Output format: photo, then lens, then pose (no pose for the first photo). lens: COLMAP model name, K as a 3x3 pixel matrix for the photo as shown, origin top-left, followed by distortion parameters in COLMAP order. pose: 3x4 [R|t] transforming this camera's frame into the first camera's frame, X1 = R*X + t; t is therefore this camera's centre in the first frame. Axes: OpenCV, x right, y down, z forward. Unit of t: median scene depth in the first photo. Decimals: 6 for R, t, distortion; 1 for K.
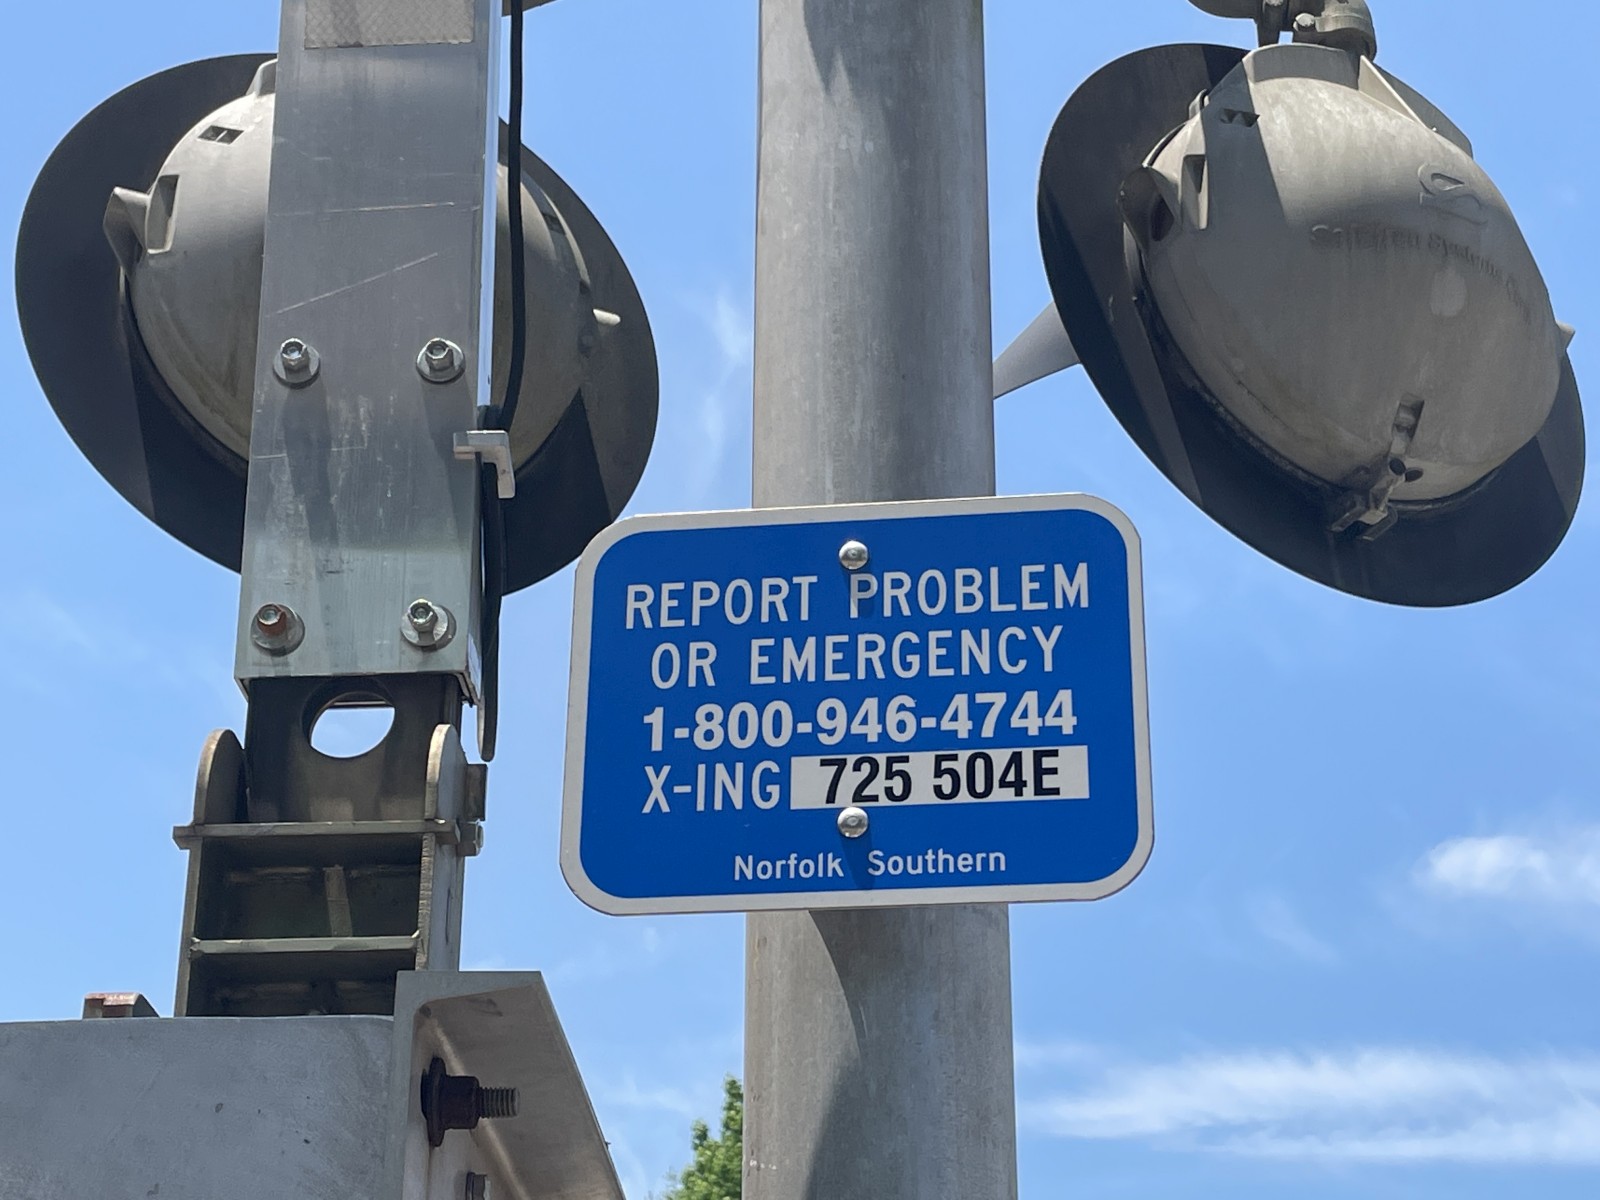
lens RADIAL K [[2784.0, 0, 795.6], [0, 2784.0, 589.2], [0, 0, 1]] dist [0.091081, 0.025233]
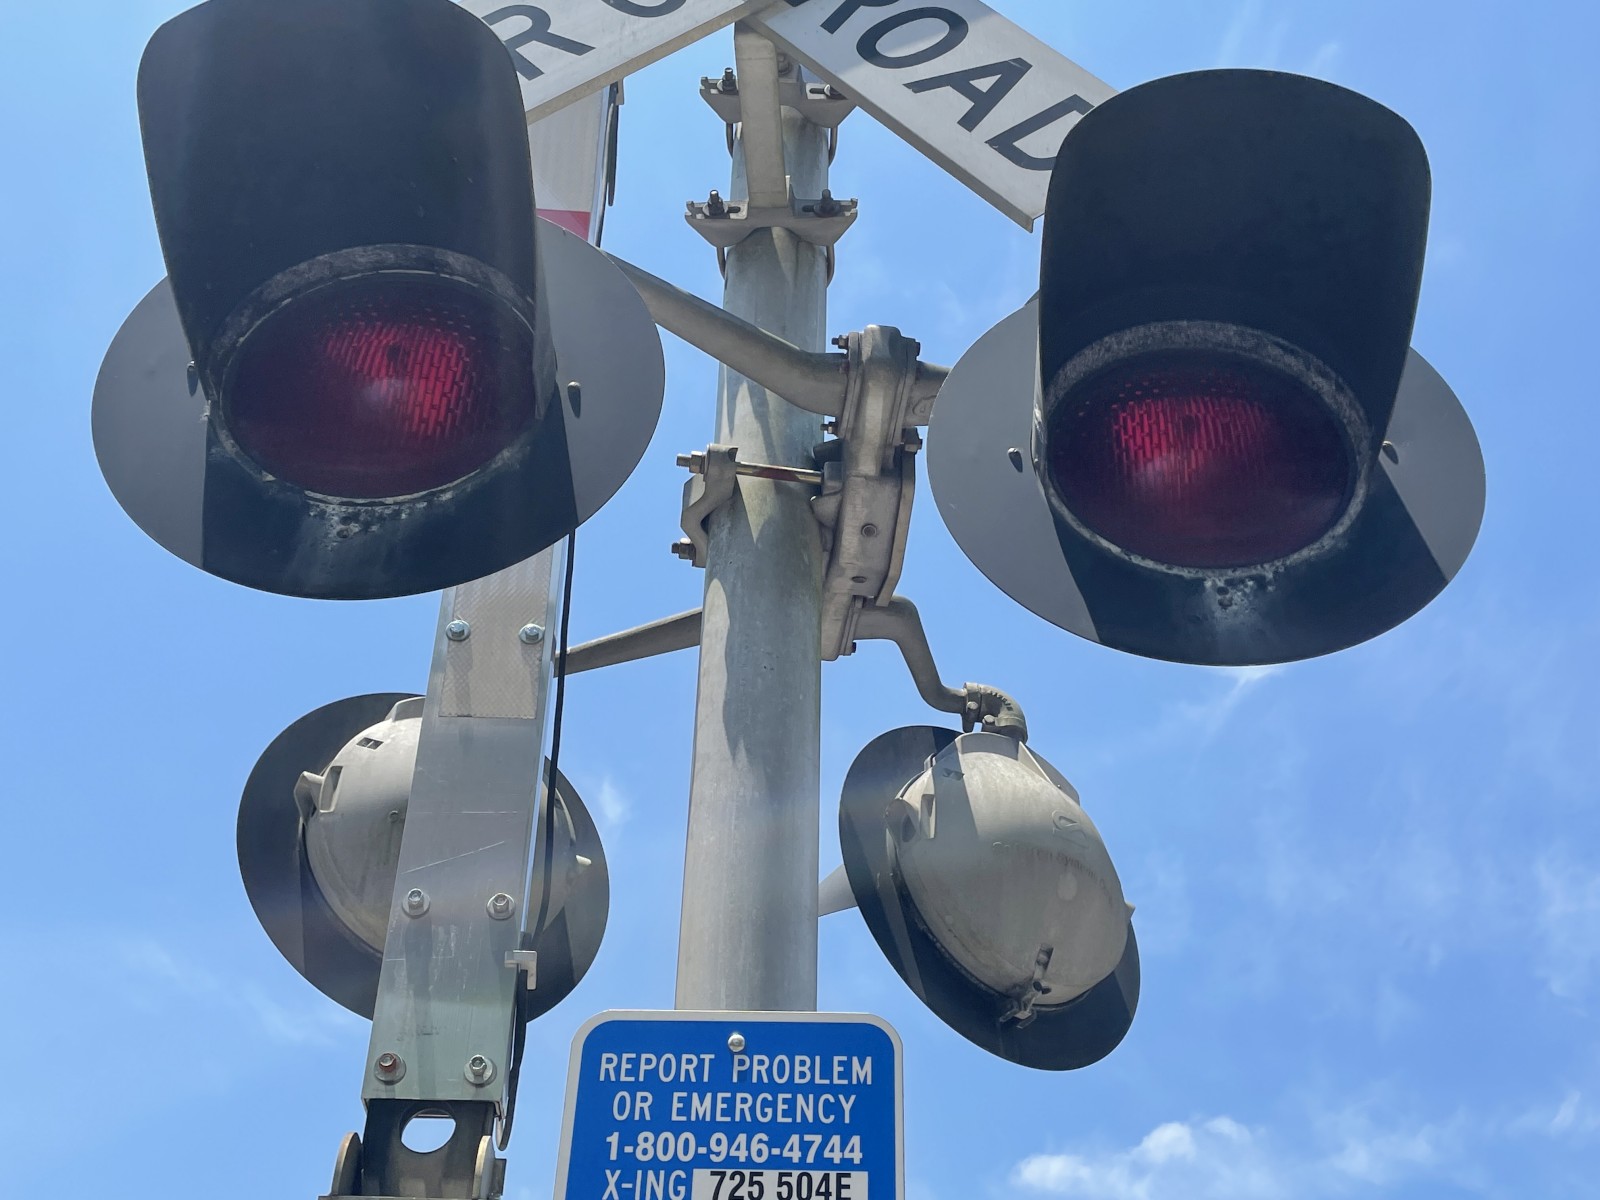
lens RADIAL K [[1677.0, 0, 800.0], [0, 1677.0, 600.0], [0, 0, 1]] dist [0.128052, -0.323605]
pose [[0.993526, 0.079313, 0.081335, -0.046240], [-0.060421, 0.975203, -0.212904, -0.058579], [-0.096204, 0.206612, 0.973682, -0.074524]]
